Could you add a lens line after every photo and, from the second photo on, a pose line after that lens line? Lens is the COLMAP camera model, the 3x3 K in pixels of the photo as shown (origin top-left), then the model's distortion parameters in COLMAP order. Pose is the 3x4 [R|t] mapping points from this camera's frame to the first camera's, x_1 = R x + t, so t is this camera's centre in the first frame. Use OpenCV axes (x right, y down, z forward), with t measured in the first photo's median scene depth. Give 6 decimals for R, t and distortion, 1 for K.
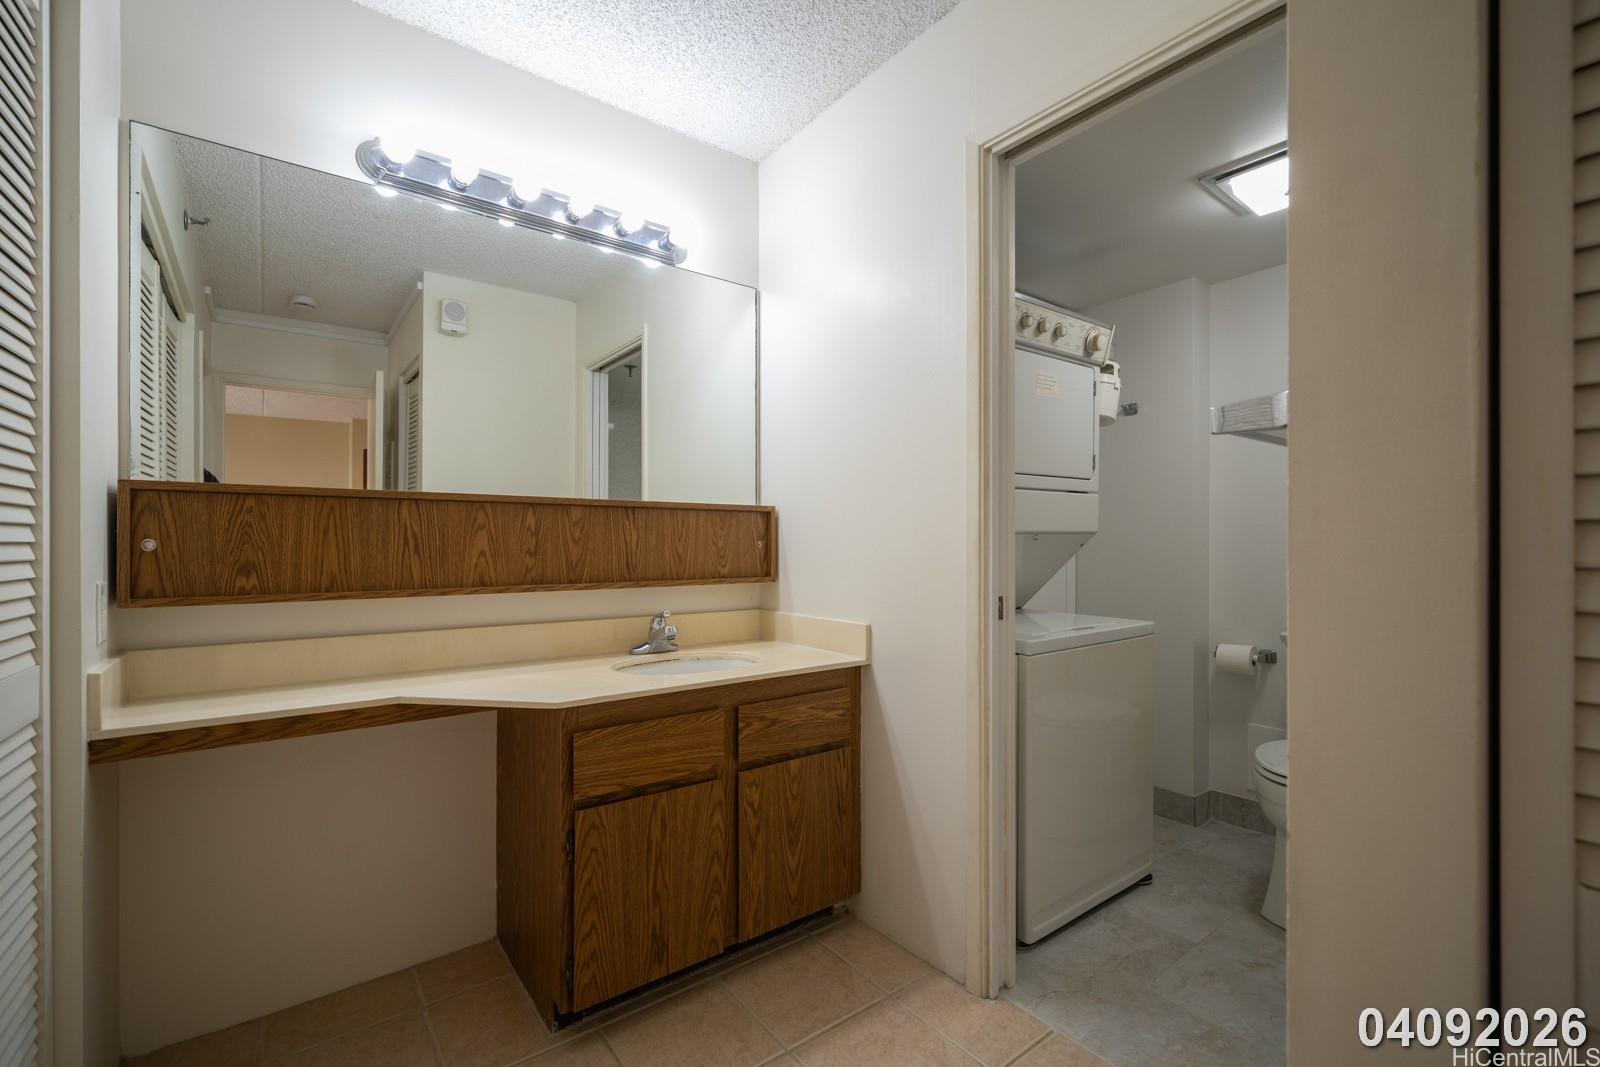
lens RADIAL K [[736.7, 0, 822.4], [0, 736.7, 546.4], [0, 0, 1]] dist [-0.000857, -0.000047]
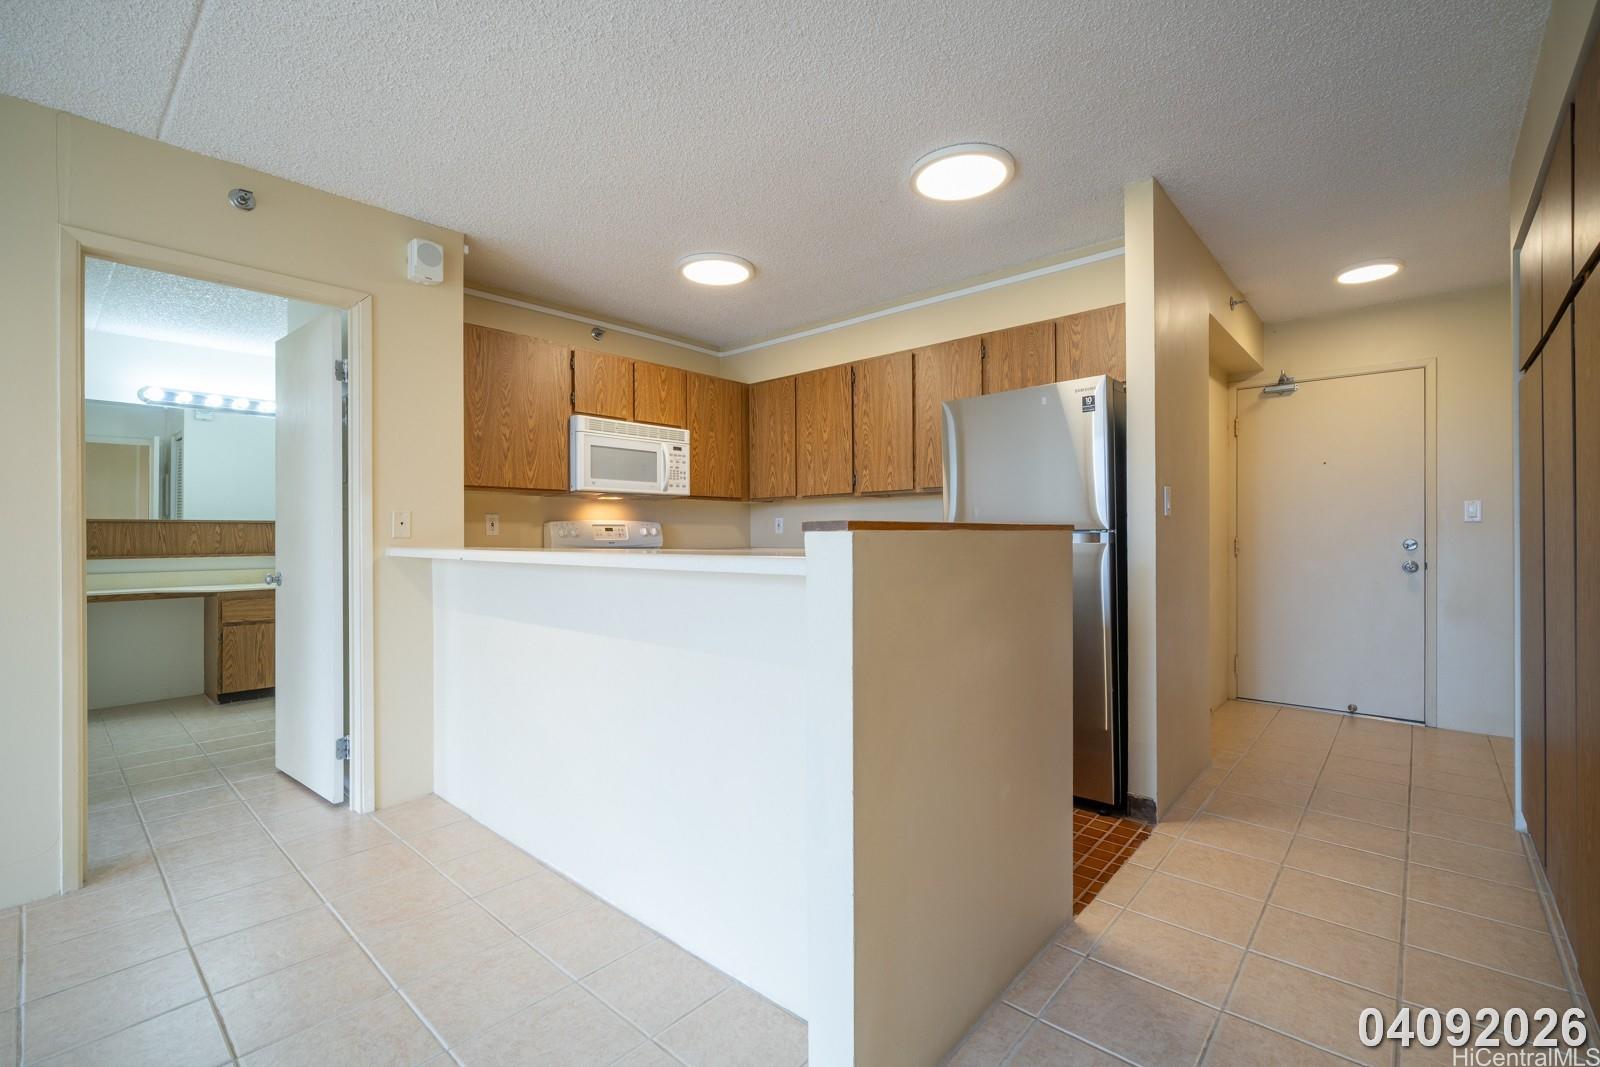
lens RADIAL K [[702.7, 0, 807.6], [0, 702.7, 536.6], [0, 0, 1]] dist [0.001234, 0.000369]
pose [[0.981920, -0.006675, 0.189180, 1.180226], [0.007186, 0.999972, -0.002013, 0.010286], [-0.189161, 0.003336, 0.981940, -1.830592]]
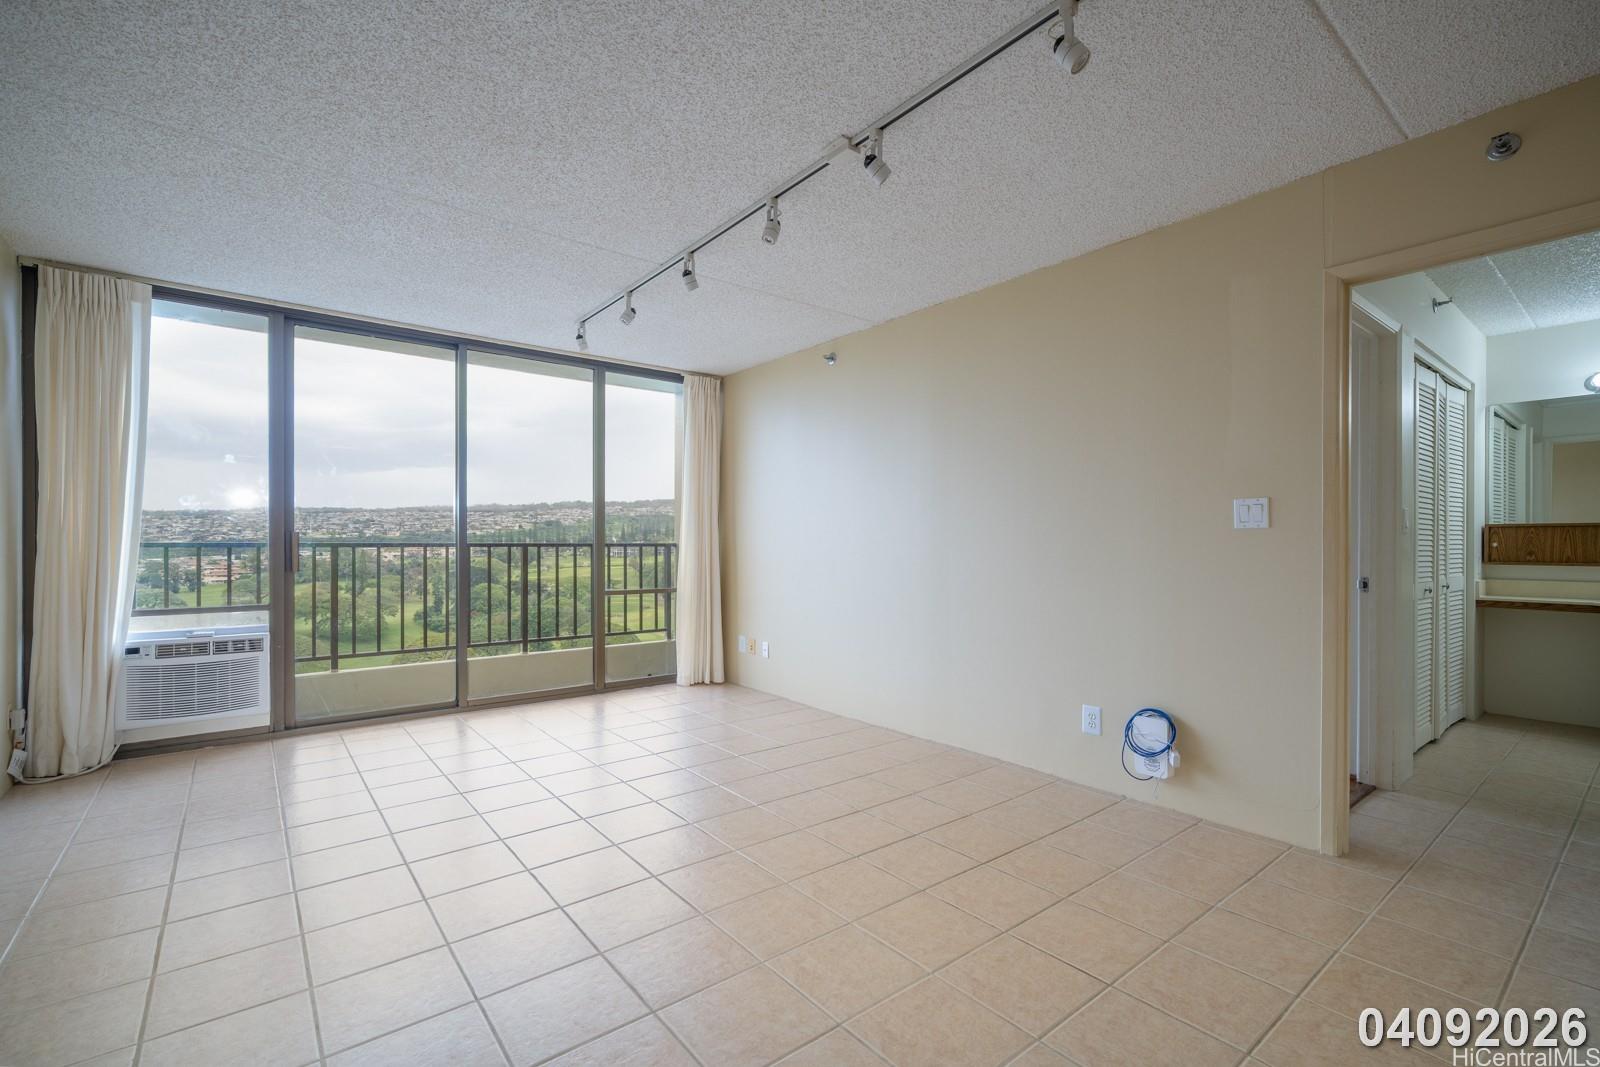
lens RADIAL K [[691.2, 0, 812.7], [0, 691.2, 546.2], [0, 0, 1]] dist [-0.002522, -0.000315]
pose [[0.030344, 0.002530, -0.999536, 1.443731], [-0.004623, 0.999986, 0.002391, 0.008253], [0.999529, 0.004548, 0.030355, -1.489845]]
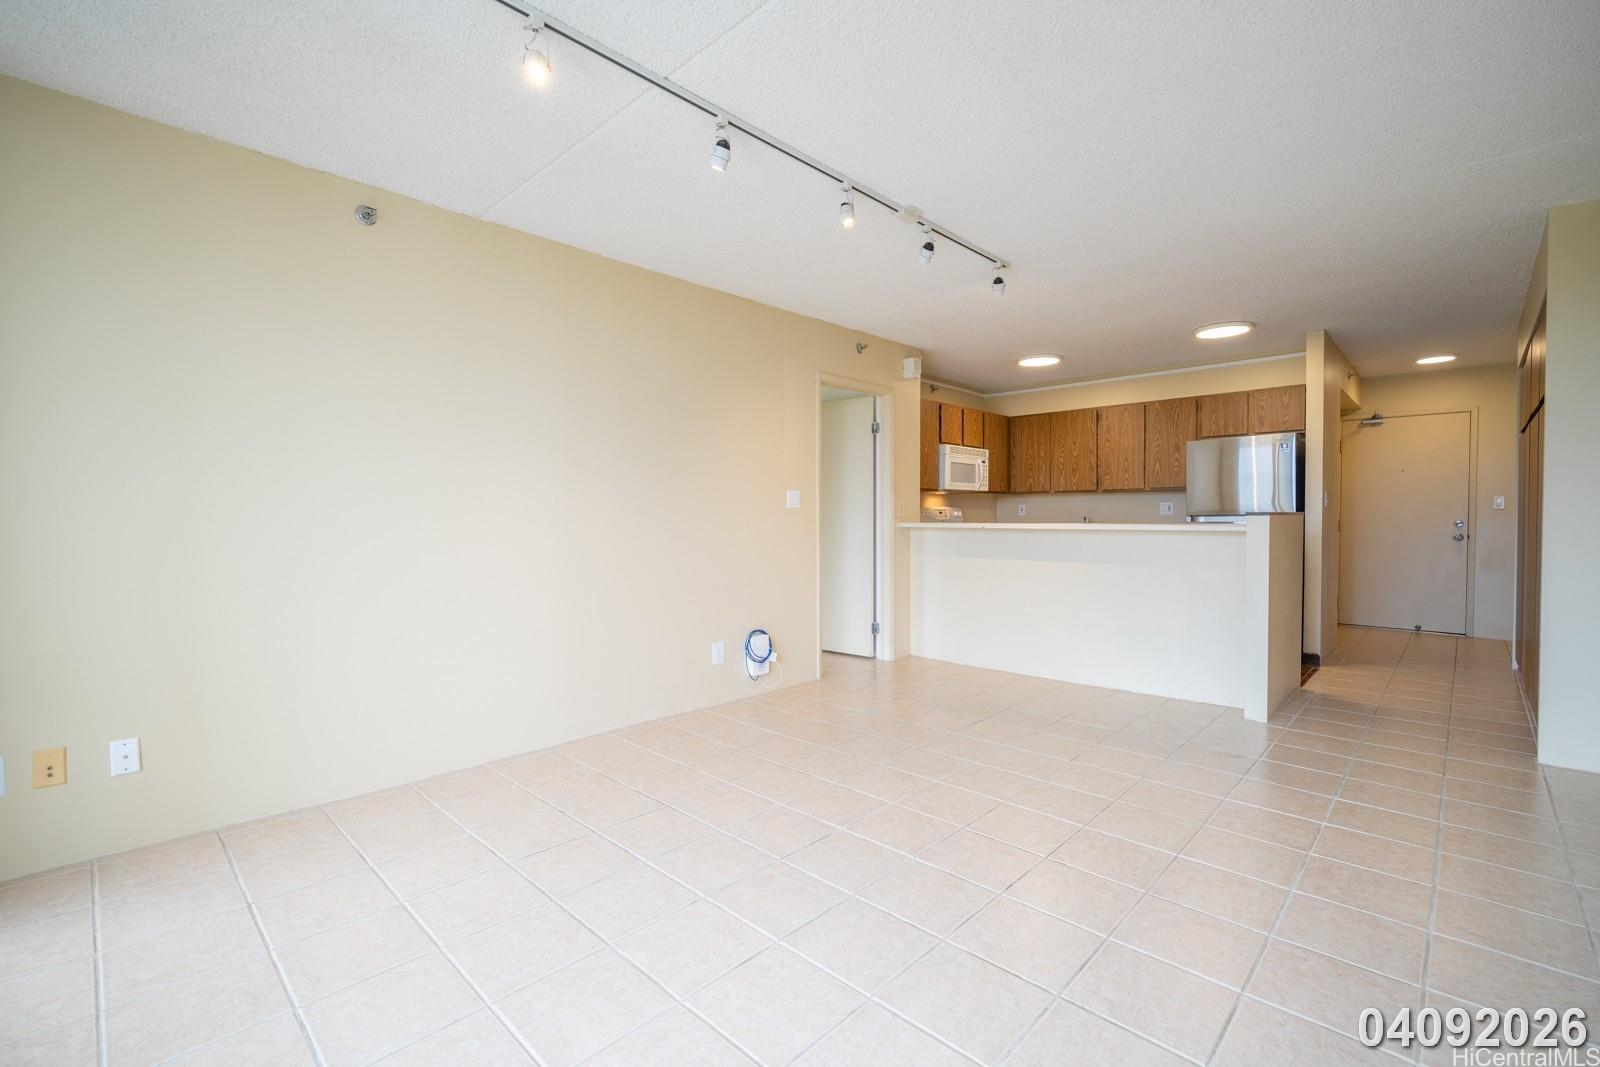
lens RADIAL K [[706.5, 0, 796.8], [0, 706.5, 532.1], [0, 0, 1]] dist [-0.001039, 0.000180]
pose [[0.989037, -0.006950, 0.147501, -0.182702], [0.004225, 0.999815, 0.018777, 0.008334], [-0.147604, -0.017948, 0.988884, -2.901006]]
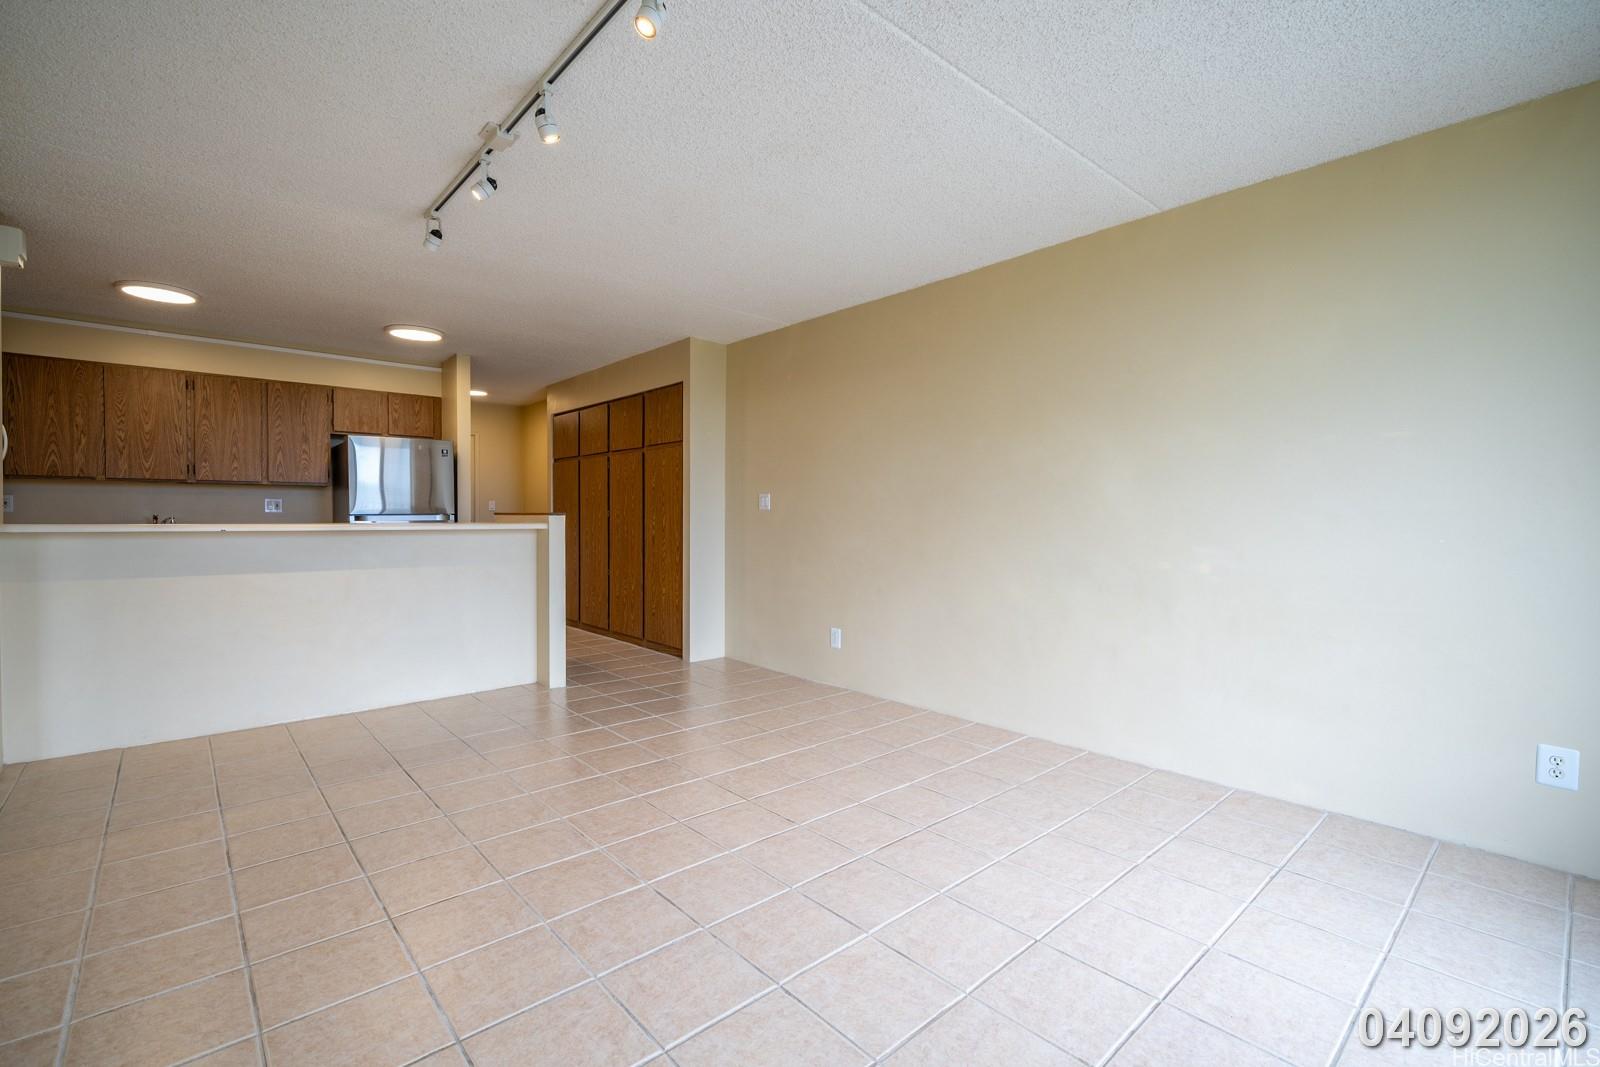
lens RADIAL K [[702.7, 0, 807.6], [0, 702.7, 536.6], [0, 0, 1]] dist [0.001234, 0.000369]
pose [[-0.077586, -0.030544, 0.996518, -0.989731], [-0.001649, 0.999533, 0.030508, 0.001018], [-0.996984, 0.000724, -0.077600, -1.838396]]
